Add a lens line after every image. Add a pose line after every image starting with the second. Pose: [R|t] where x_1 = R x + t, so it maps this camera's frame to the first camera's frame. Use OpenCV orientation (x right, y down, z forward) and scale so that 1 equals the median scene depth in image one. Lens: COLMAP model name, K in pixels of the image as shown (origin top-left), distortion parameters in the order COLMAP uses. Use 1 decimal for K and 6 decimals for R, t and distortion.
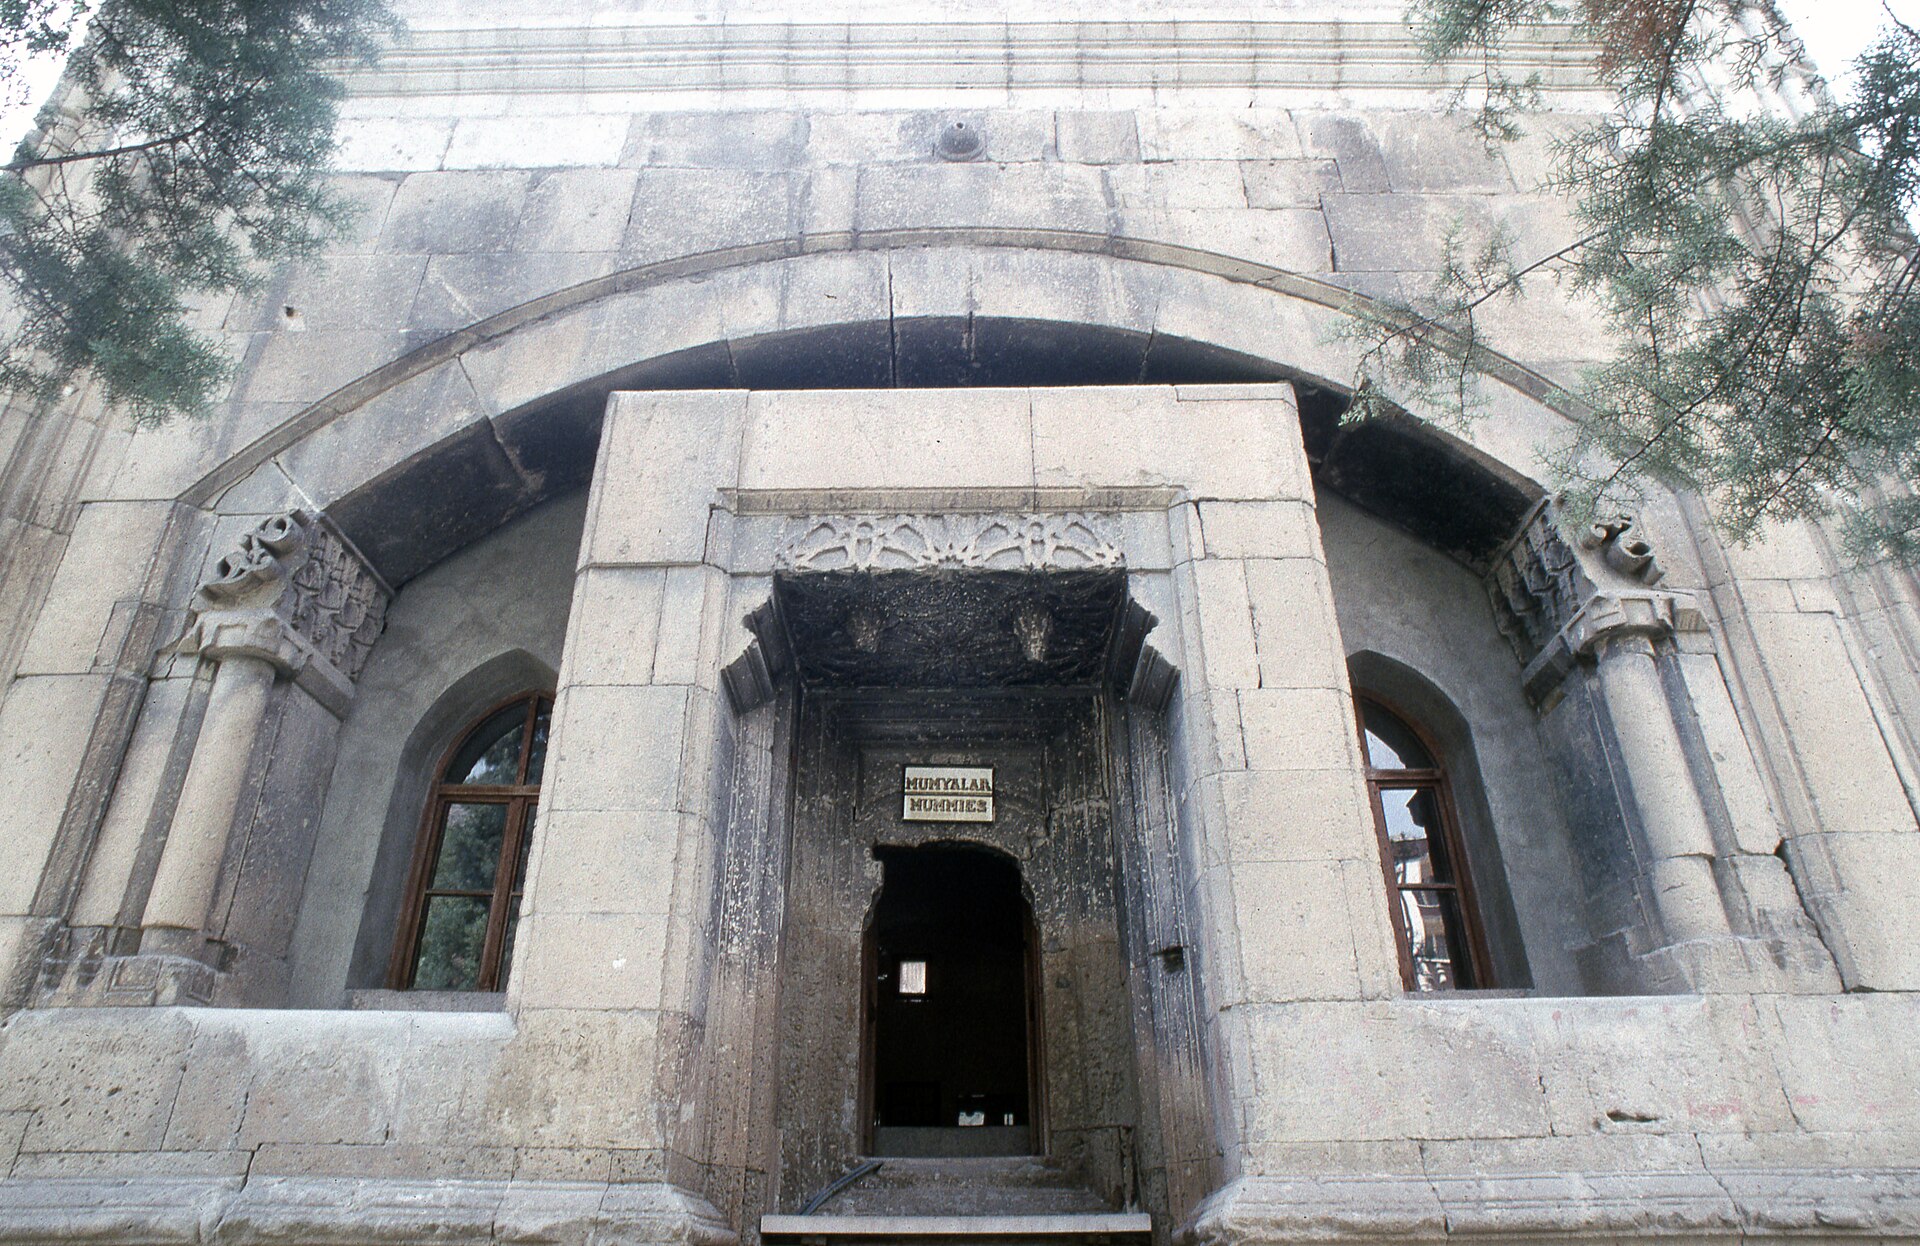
lens RADIAL K [[1186.7, 0, 968.2], [0, 1186.7, 628.3], [0, 0, 1]] dist [-0.088322, 0.052005]
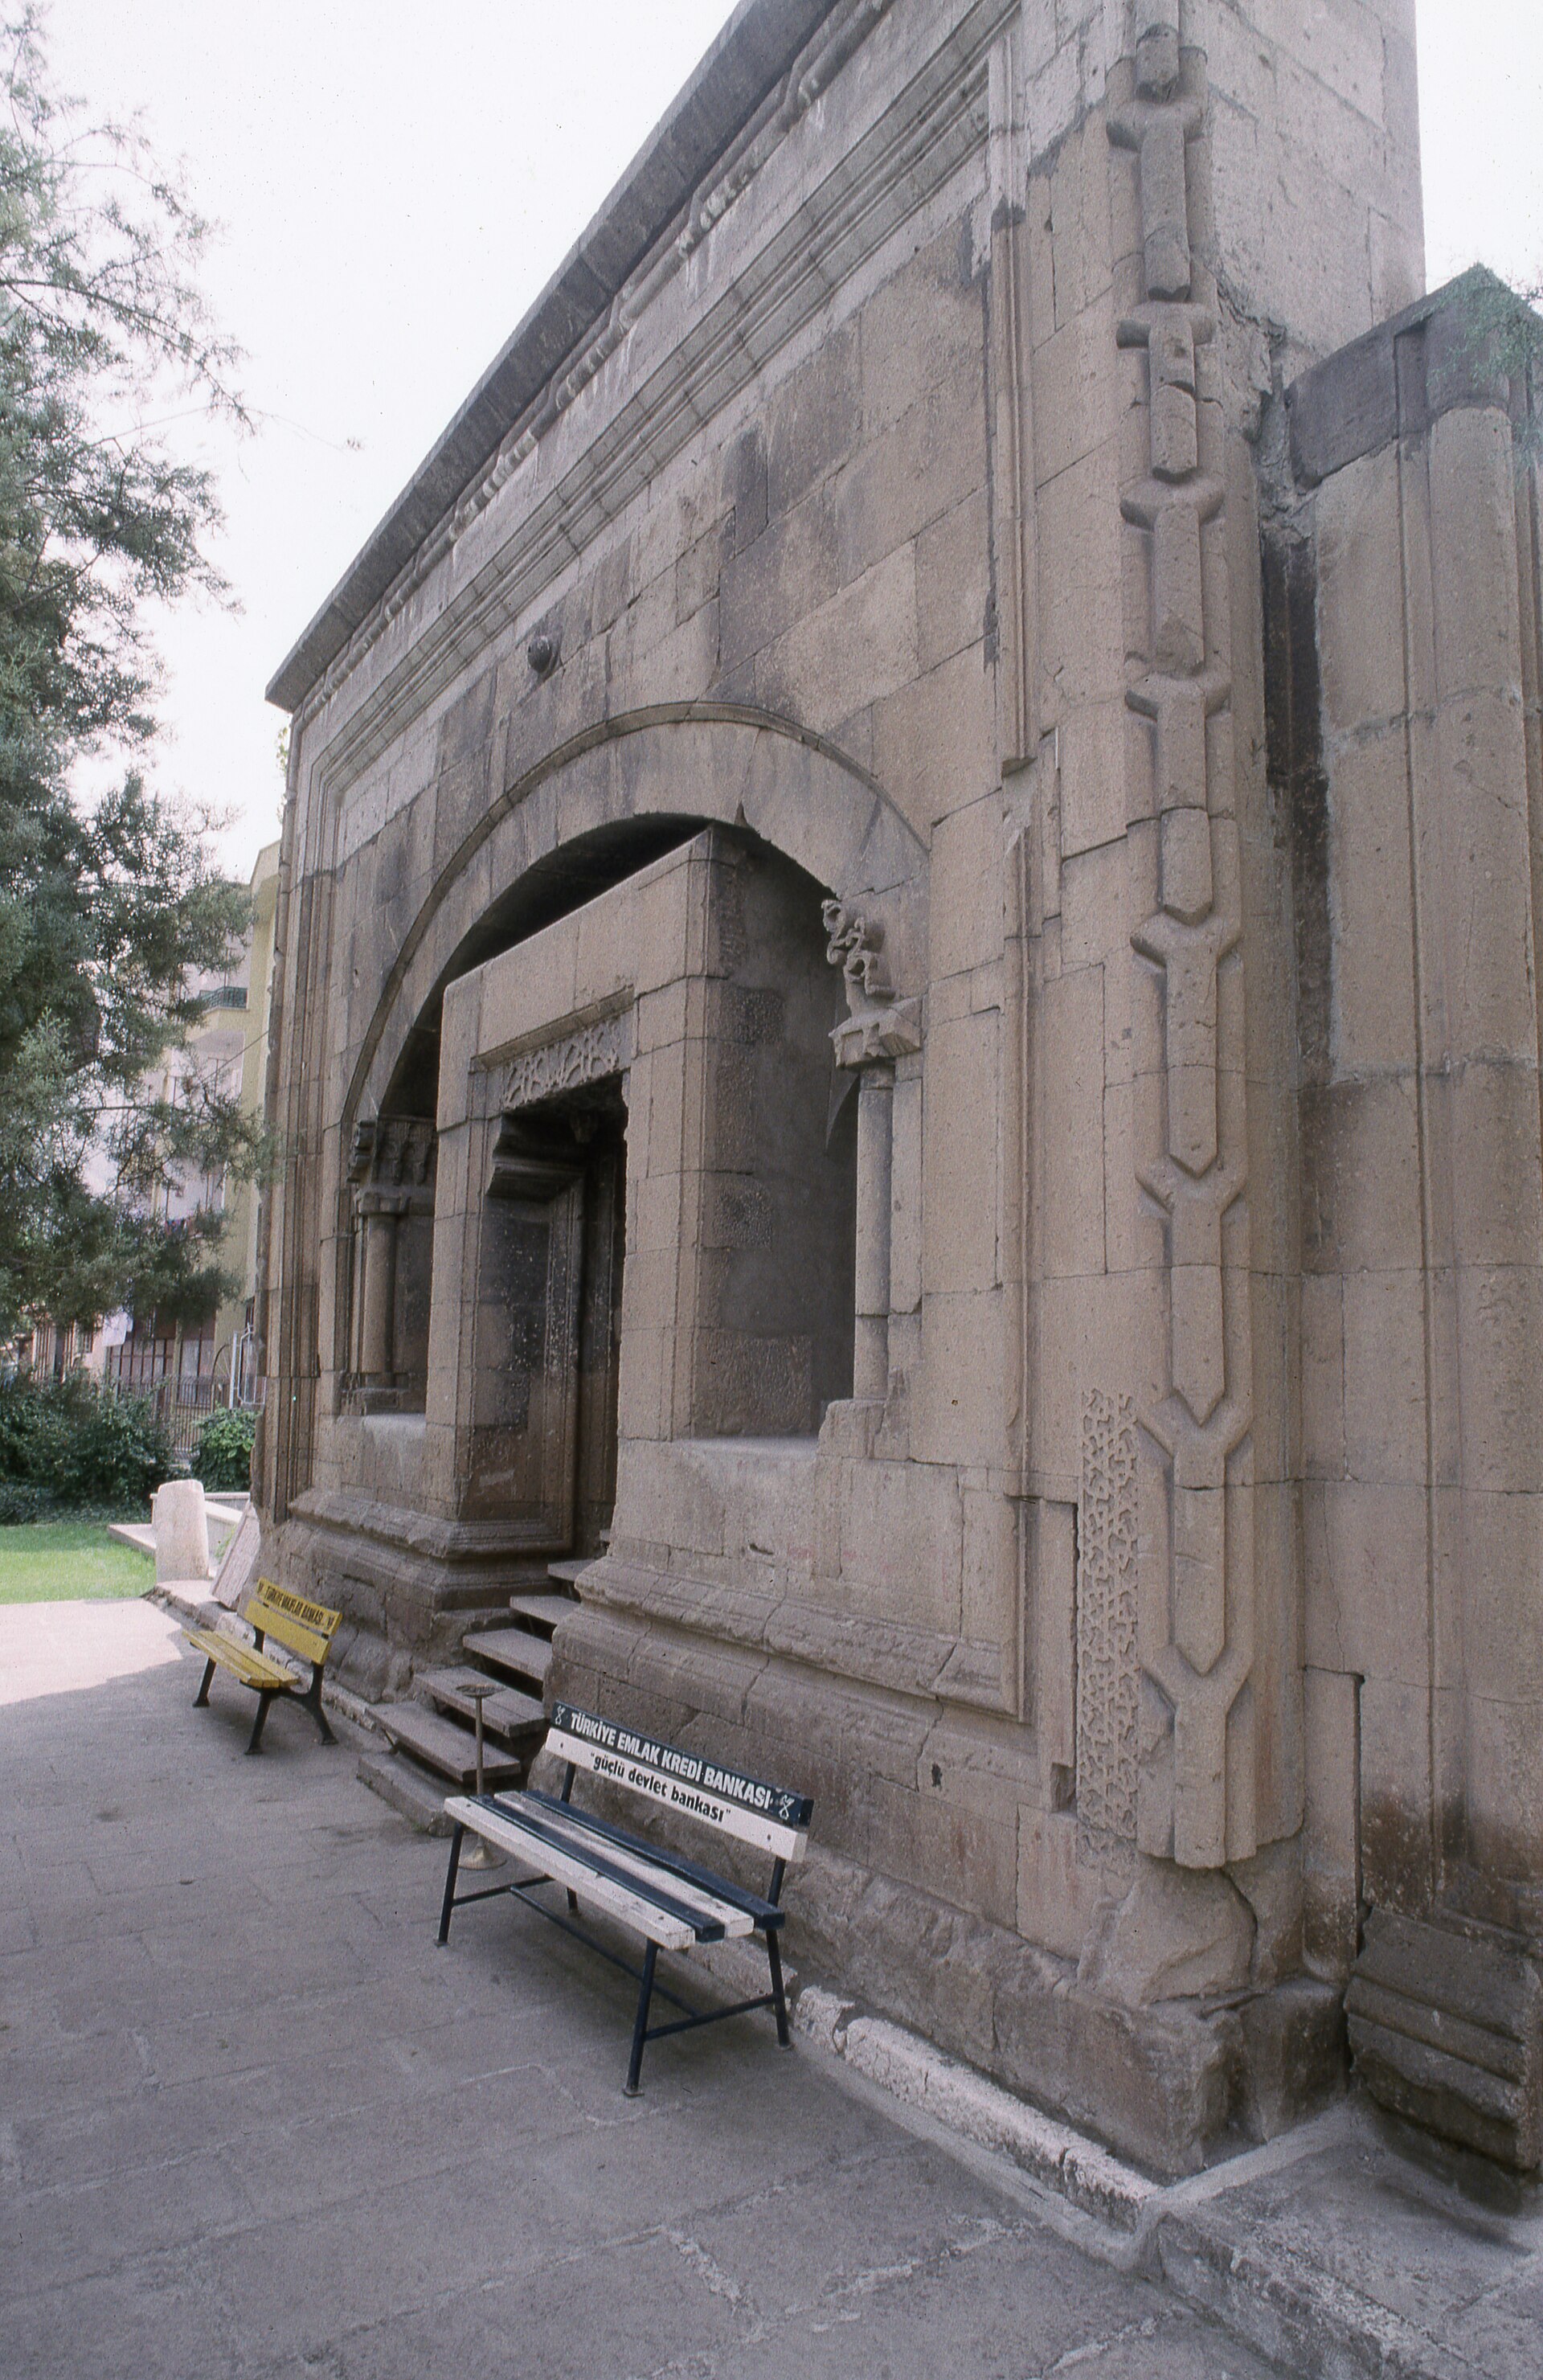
lens RADIAL K [[1470.9, 0, 744.2], [0, 1470.9, 1224.2], [0, 0, 1]] dist [-0.088322, 0.052005]
pose [[0.549900, -0.076401, -0.831729, 1.392294], [0.386365, 0.906127, 0.172211, -0.113931], [0.740494, -0.416050, 0.527798, 0.239030]]
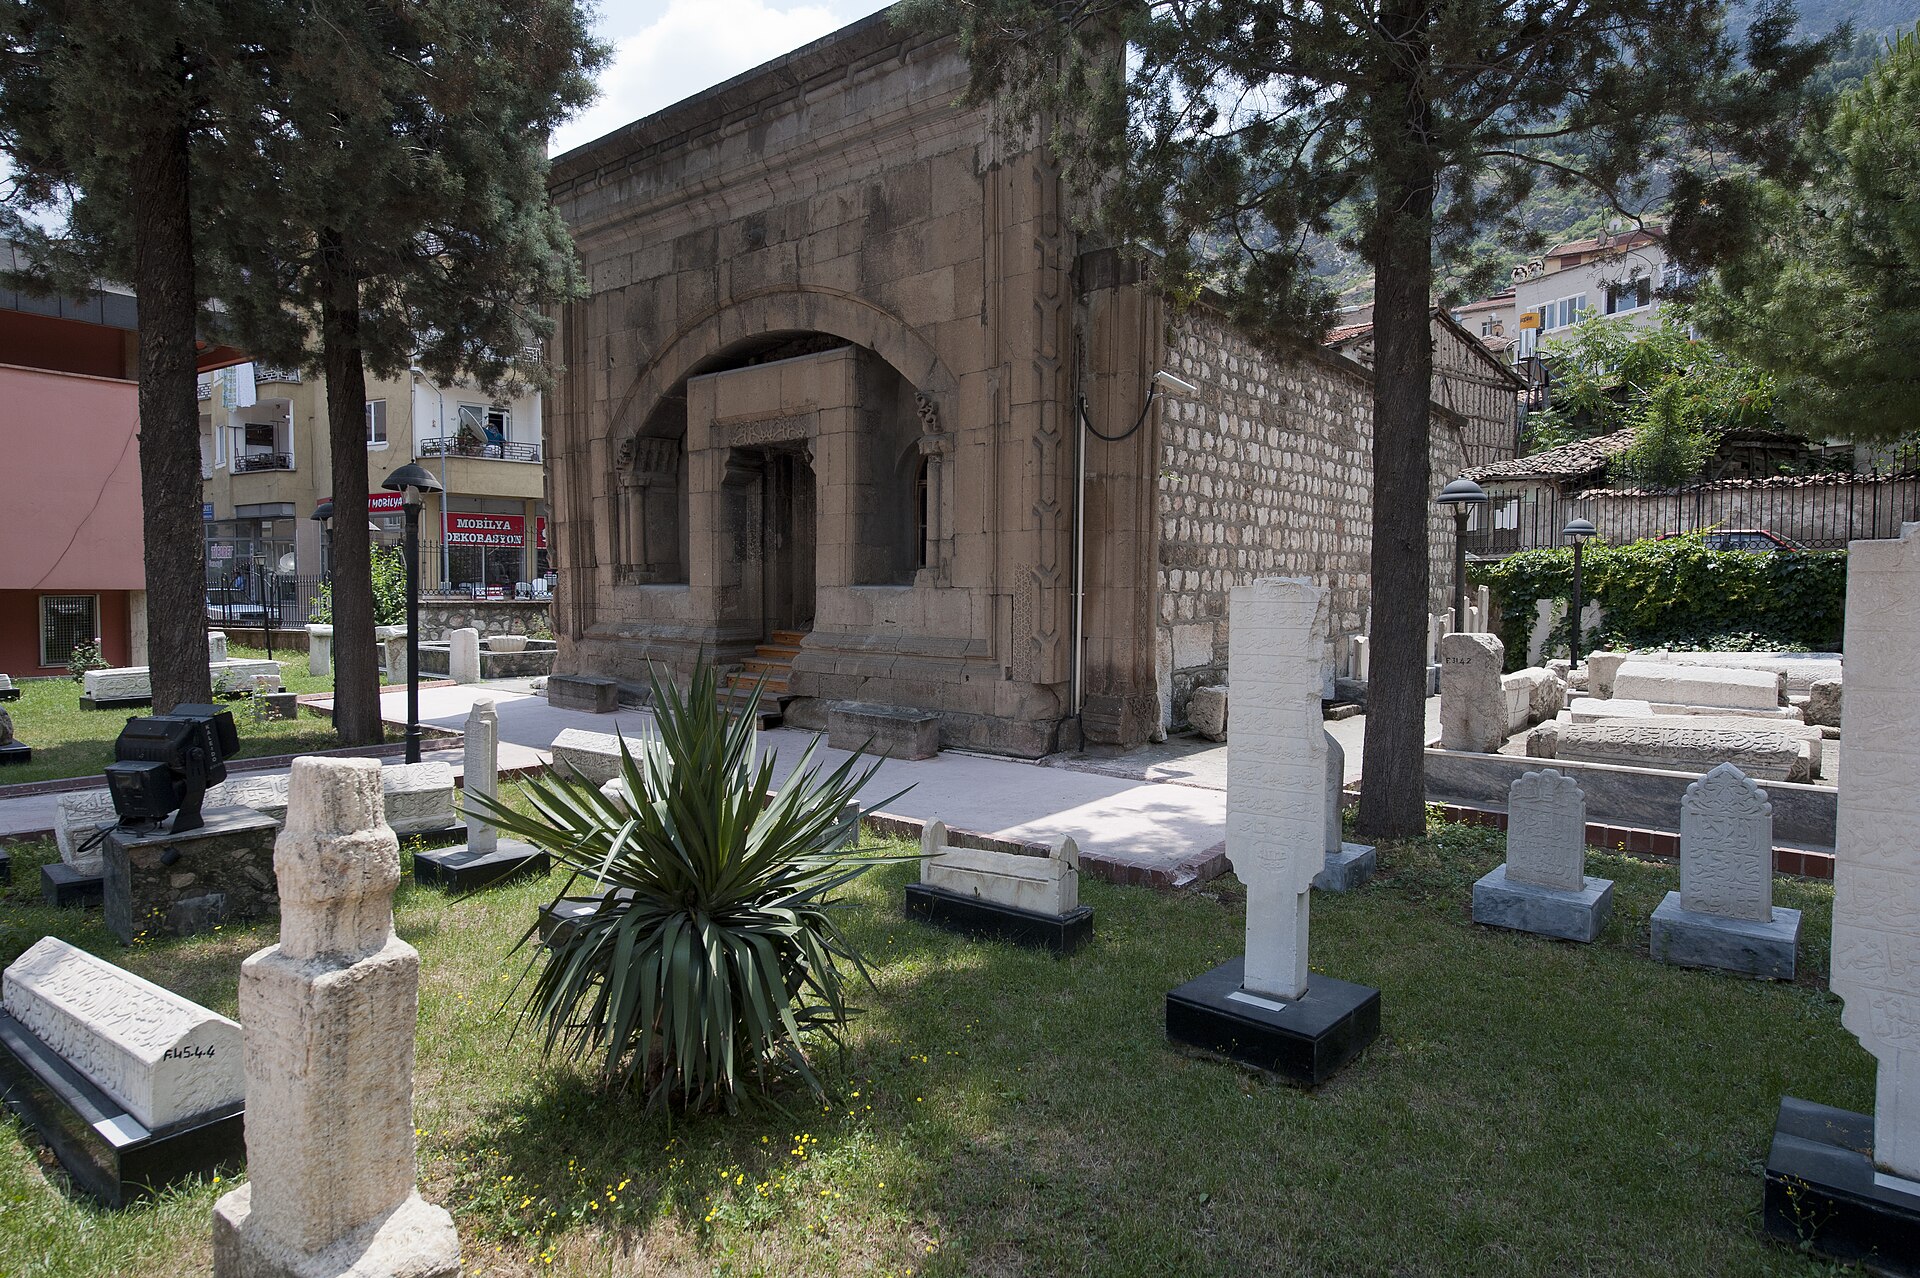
lens RADIAL K [[1140.0, 0, 955.0], [0, 1140.0, 652.6], [0, 0, 1]] dist [-0.000380, -0.000507]
pose [[0.765835, 0.047423, -0.641286, 2.180786], [0.305743, 0.850484, 0.428016, -0.672012], [0.565702, -0.523858, 0.636831, -0.833080]]
